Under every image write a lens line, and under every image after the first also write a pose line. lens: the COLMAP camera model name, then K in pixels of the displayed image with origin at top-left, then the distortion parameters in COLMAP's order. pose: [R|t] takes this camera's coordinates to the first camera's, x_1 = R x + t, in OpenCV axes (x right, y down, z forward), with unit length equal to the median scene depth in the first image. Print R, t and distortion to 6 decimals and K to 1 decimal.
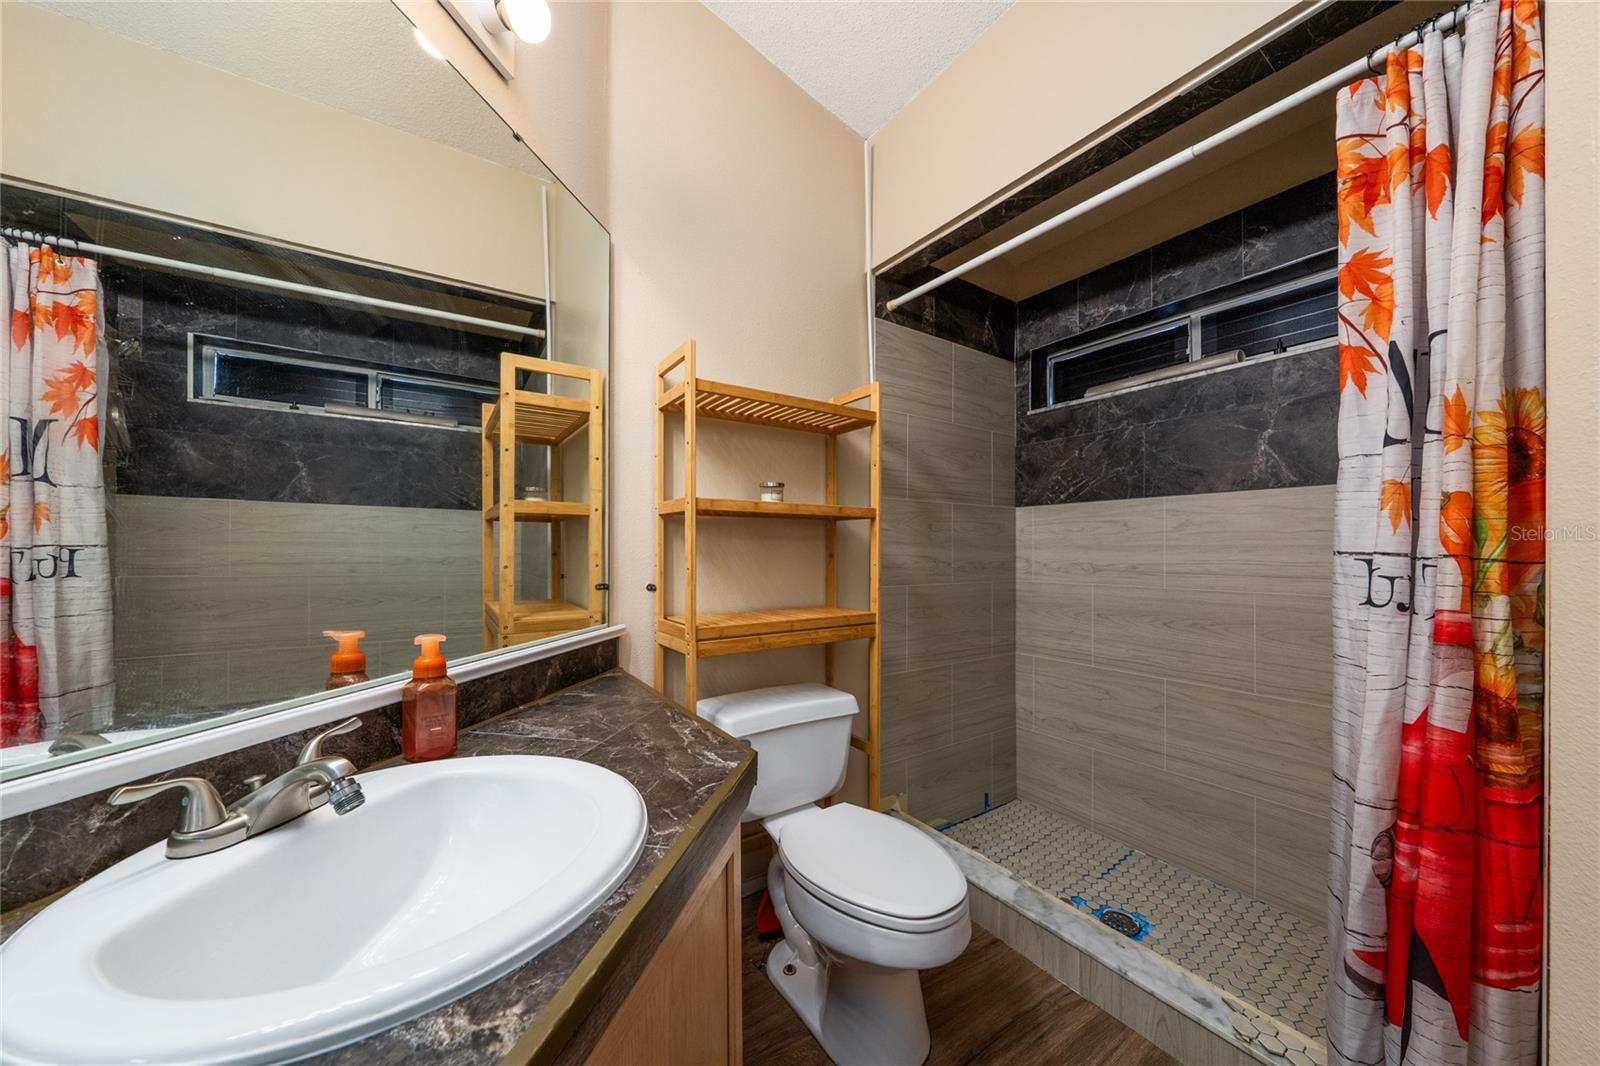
lens RADIAL K [[557.3, 0, 799.8], [0, 557.3, 546.0], [0, 0, 1]] dist [0.000025, 0.000115]
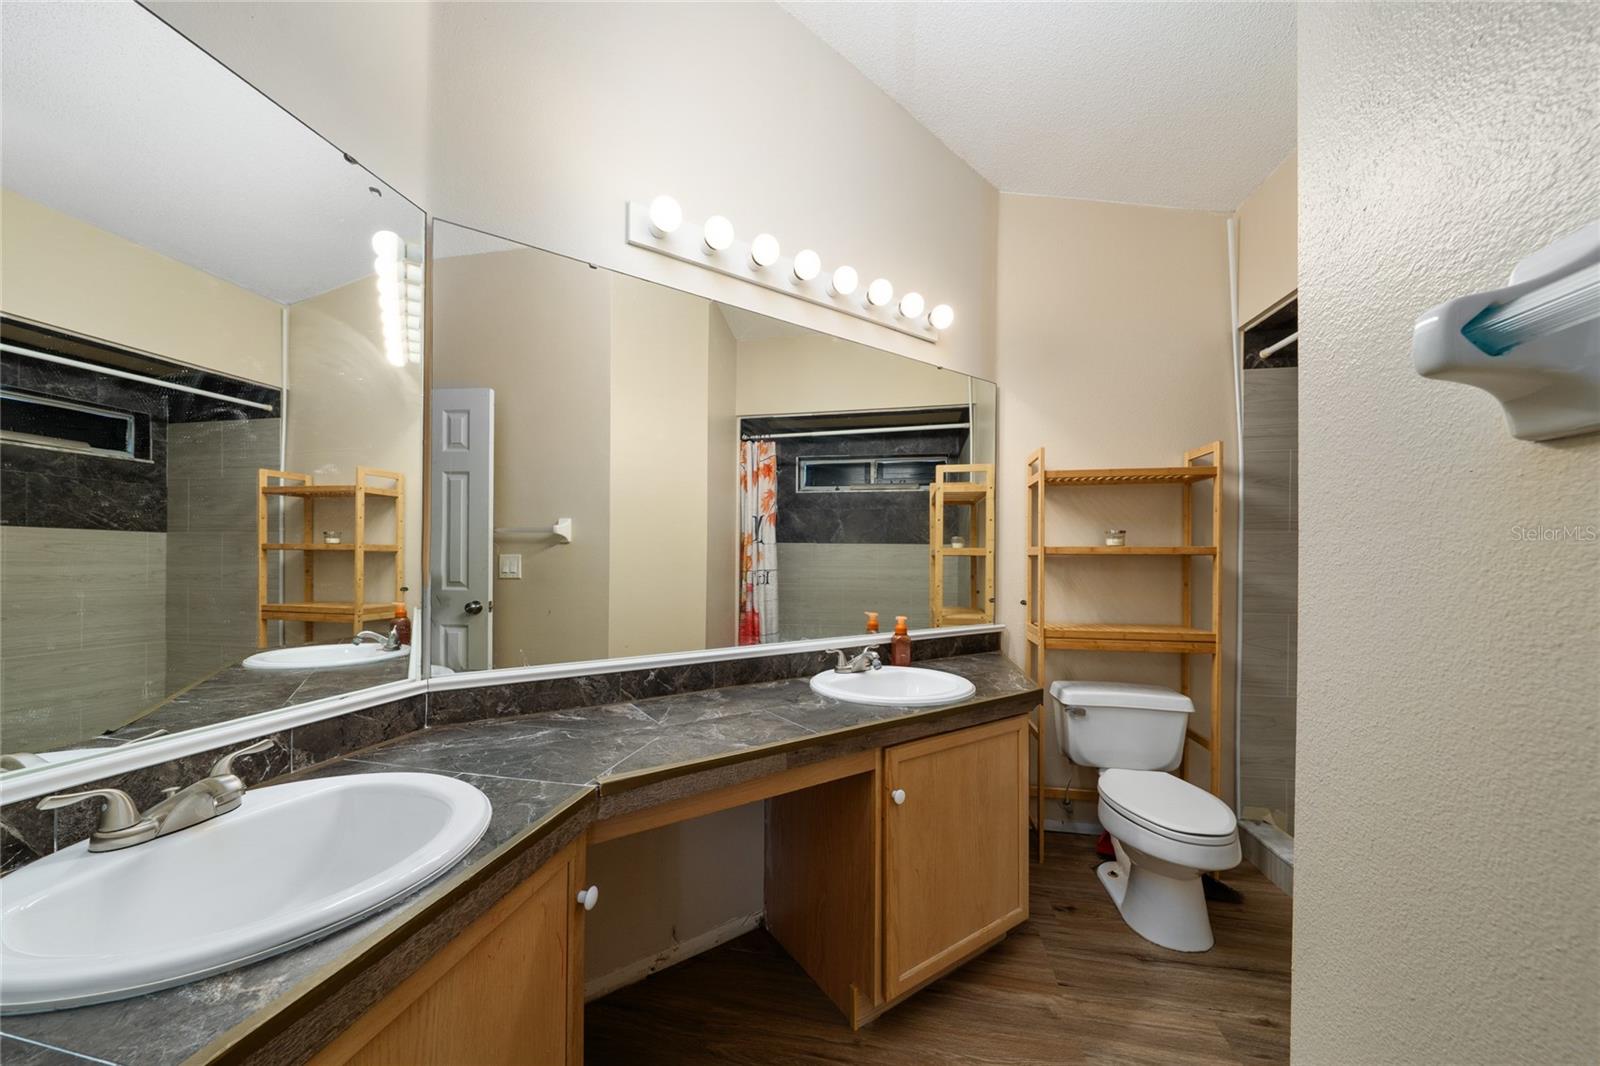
lens RADIAL K [[536.6, 0, 797.1], [0, 536.6, 560.4], [0, 0, 1]] dist [0.000066, 0.000010]
pose [[0.708378, -0.000792, -0.705833, 0.318357], [0.000051, 0.999999, -0.001070, -0.038026], [0.705833, 0.000722, 0.708378, -0.465746]]
